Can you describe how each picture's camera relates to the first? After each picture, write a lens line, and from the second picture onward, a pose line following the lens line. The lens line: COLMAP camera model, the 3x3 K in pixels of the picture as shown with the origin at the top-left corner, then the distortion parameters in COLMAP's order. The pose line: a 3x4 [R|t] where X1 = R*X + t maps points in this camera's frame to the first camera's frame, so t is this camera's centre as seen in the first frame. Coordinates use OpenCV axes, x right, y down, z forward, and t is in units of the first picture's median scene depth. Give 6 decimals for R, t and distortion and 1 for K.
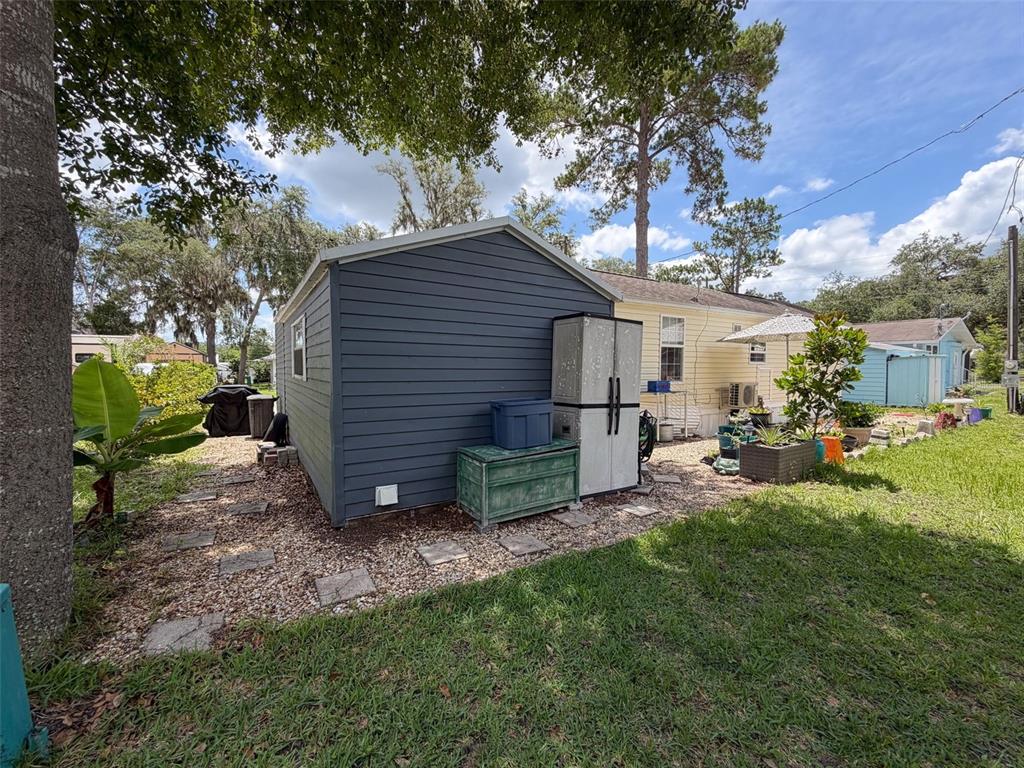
lens RADIAL K [[415.2, 0, 514.4], [0, 415.2, 382.2], [0, 0, 1]] dist [-0.001520, 0.000365]
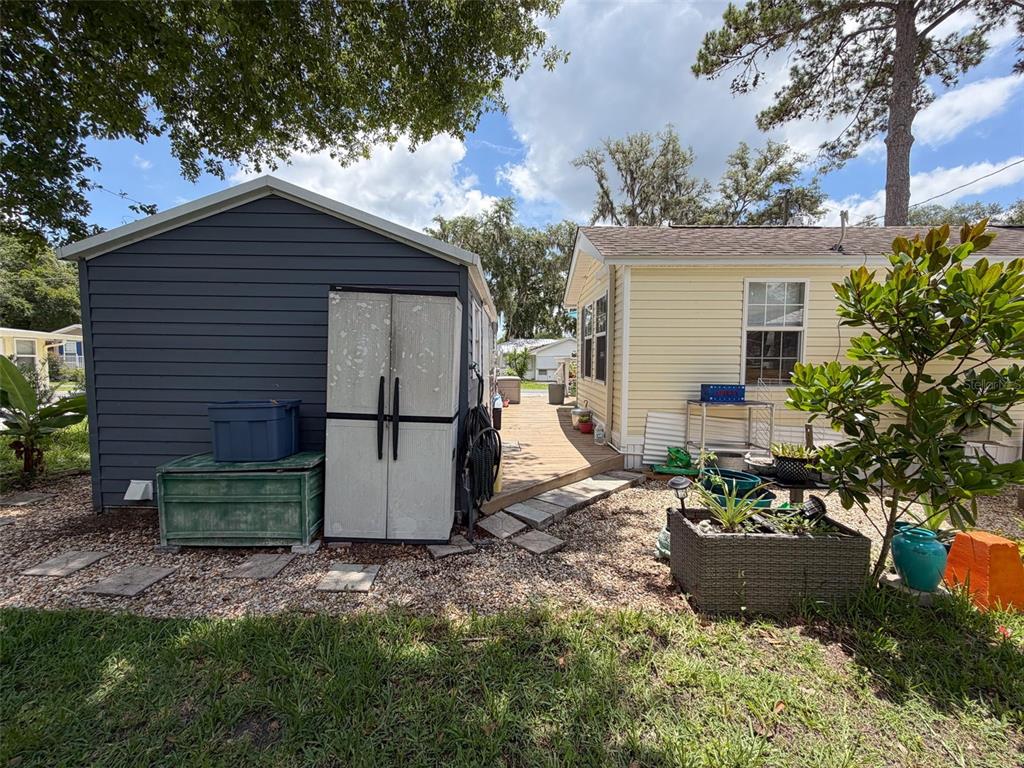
lens RADIAL K [[415.2, 0, 510.8], [0, 415.2, 385.4], [0, 0, 1]] dist [-0.001520, 0.000365]
pose [[0.836836, 0.036401, -0.546242, 0.790097], [-0.025293, 0.999292, 0.027843, -0.021983], [0.546869, -0.009484, 0.837164, 0.541389]]
